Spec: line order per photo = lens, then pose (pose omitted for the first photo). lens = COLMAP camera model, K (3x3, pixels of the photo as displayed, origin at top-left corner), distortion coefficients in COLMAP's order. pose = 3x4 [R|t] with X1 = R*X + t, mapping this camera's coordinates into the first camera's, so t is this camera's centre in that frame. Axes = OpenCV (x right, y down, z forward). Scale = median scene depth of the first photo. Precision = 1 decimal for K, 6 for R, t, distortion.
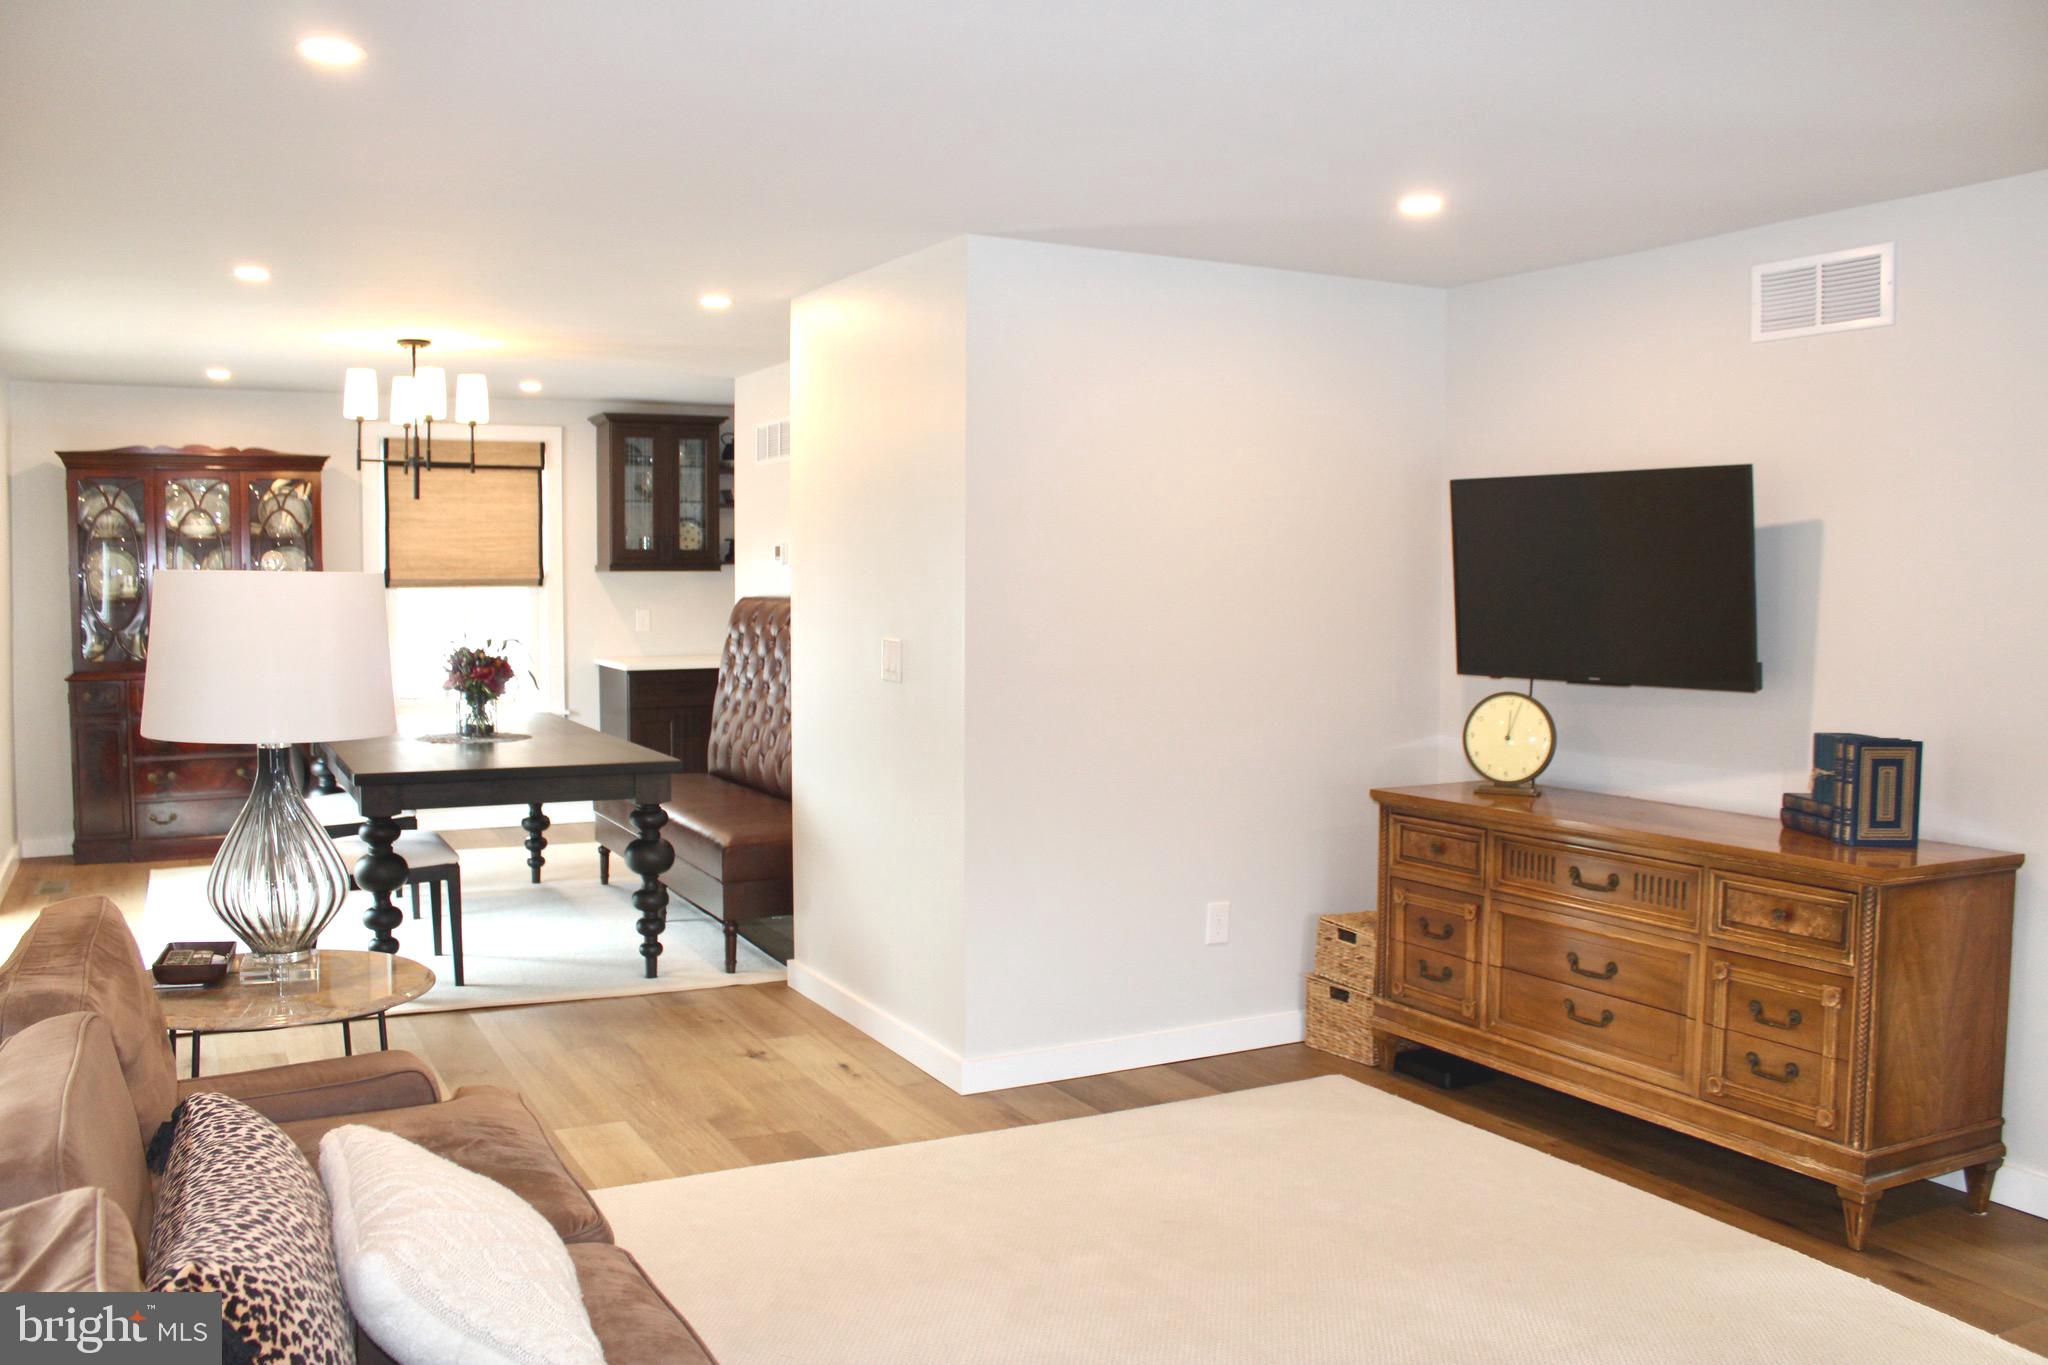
lens RADIAL K [[1699.5, 0, 1024.0], [0, 1699.5, 682.5], [0, 0, 1]] dist [-0.168358, 0.146505]
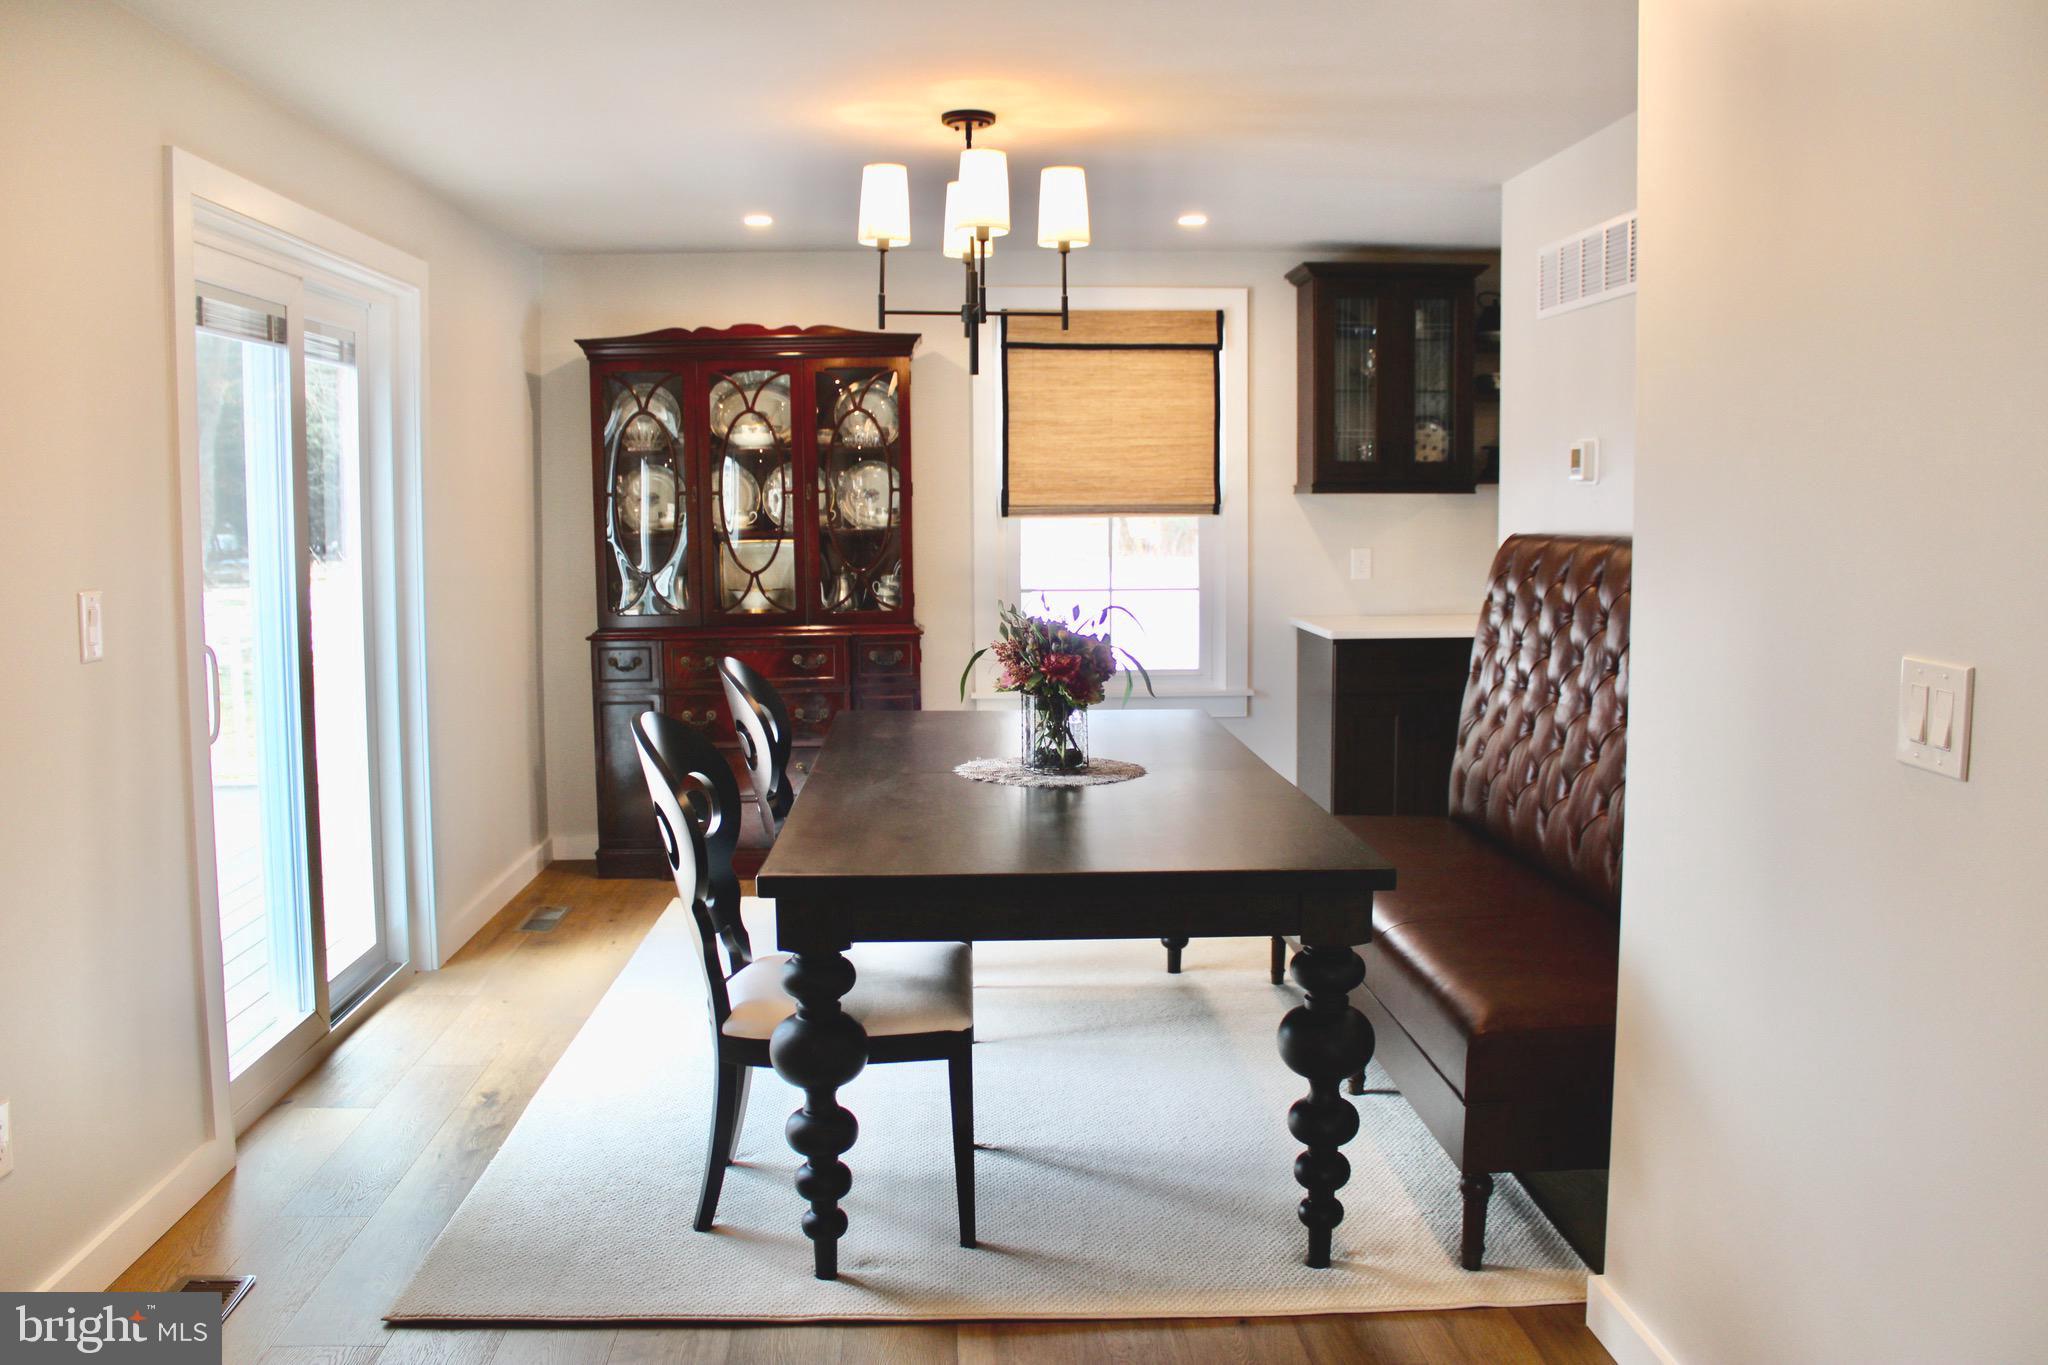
lens RADIAL K [[1699.5, 0, 1024.0], [0, 1699.5, 682.5], [0, 0, 1]] dist [-0.168358, 0.146505]
pose [[0.907641, 0.036186, -0.418184, -0.070710], [-0.018248, 0.998737, 0.046816, -0.021801], [0.419350, -0.034861, 0.907155, 0.369222]]
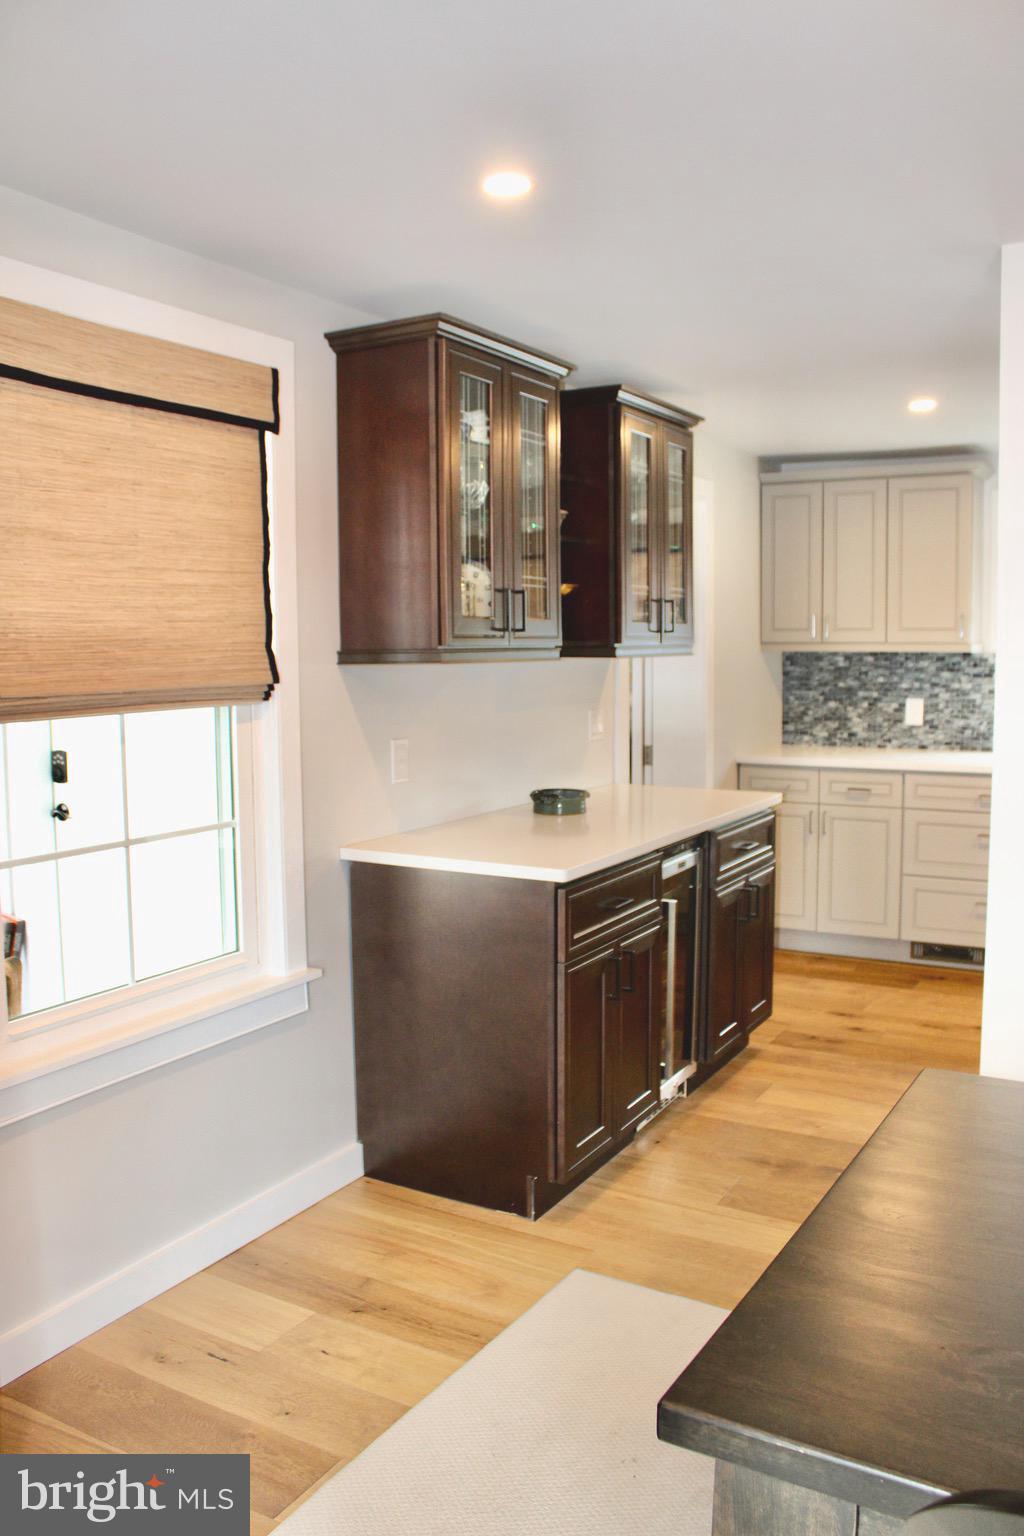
lens RADIAL K [[1274.6, 0, 512.0], [0, 1274.6, 768.0], [0, 0, 1]] dist [-0.168358, 0.146505]
pose [[0.838001, -0.062321, 0.542098, -0.484722], [0.041614, 0.997862, 0.050388, -0.063088], [-0.544080, -0.019667, 0.838803, 0.808385]]
